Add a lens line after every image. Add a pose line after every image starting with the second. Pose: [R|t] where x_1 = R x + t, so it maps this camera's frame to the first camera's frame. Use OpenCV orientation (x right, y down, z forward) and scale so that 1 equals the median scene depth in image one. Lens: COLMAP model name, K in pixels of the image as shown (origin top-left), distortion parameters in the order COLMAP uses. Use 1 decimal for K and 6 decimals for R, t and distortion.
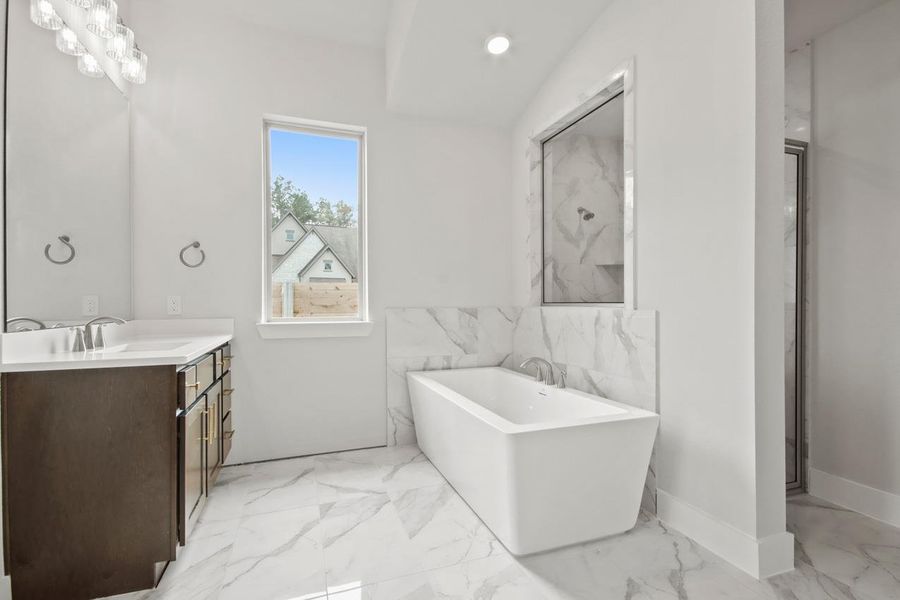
lens RADIAL K [[421.6, 0, 449.5], [0, 421.6, 305.3], [0, 0, 1]] dist [0.010304, -0.000583]
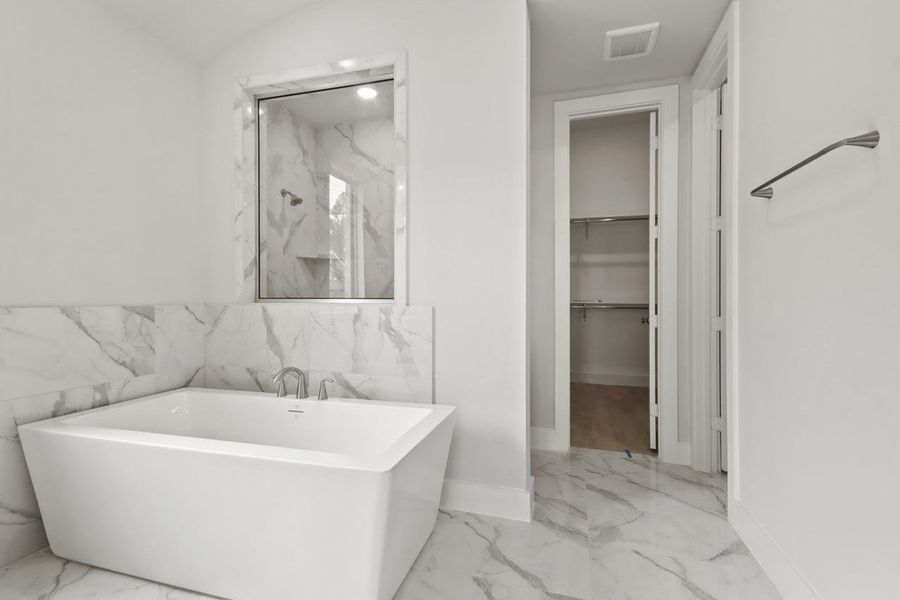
lens RADIAL K [[413.2, 0, 450.0], [0, 413.2, 300.0], [0, 0, 1]] dist [0.000783, -0.000298]
pose [[0.591823, 0.001285, 0.806067, -0.208246], [0.000869, 0.999997, -0.002232, -0.000856], [-0.806068, 0.002022, 0.591820, 0.254570]]
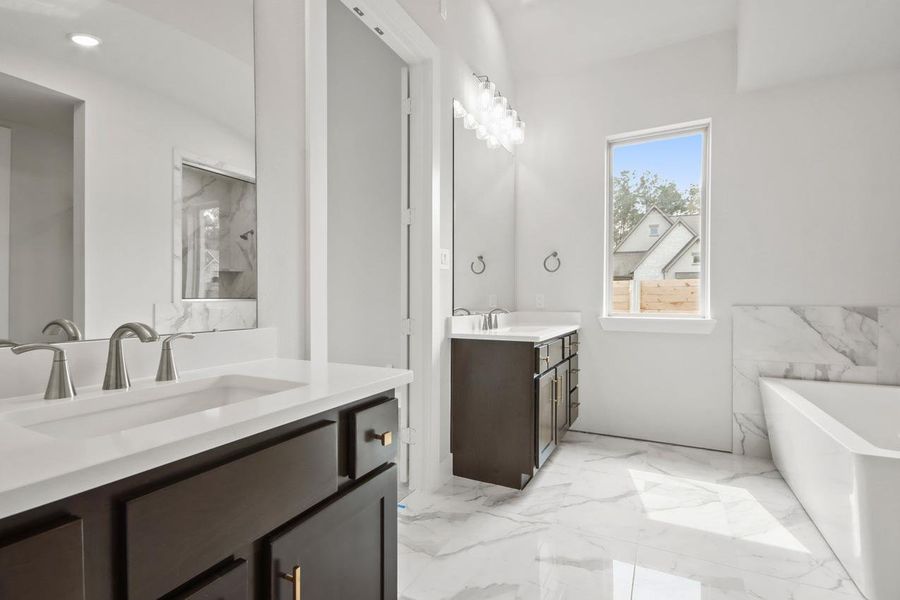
lens RADIAL K [[421.6, 0, 449.5], [0, 421.6, 305.3], [0, 0, 1]] dist [0.010304, -0.000583]
pose [[0.683539, 0.012887, -0.729800, 0.109691], [-0.006536, 0.999912, 0.011535, -0.000228], [0.729885, -0.003115, 0.683563, -0.102773]]
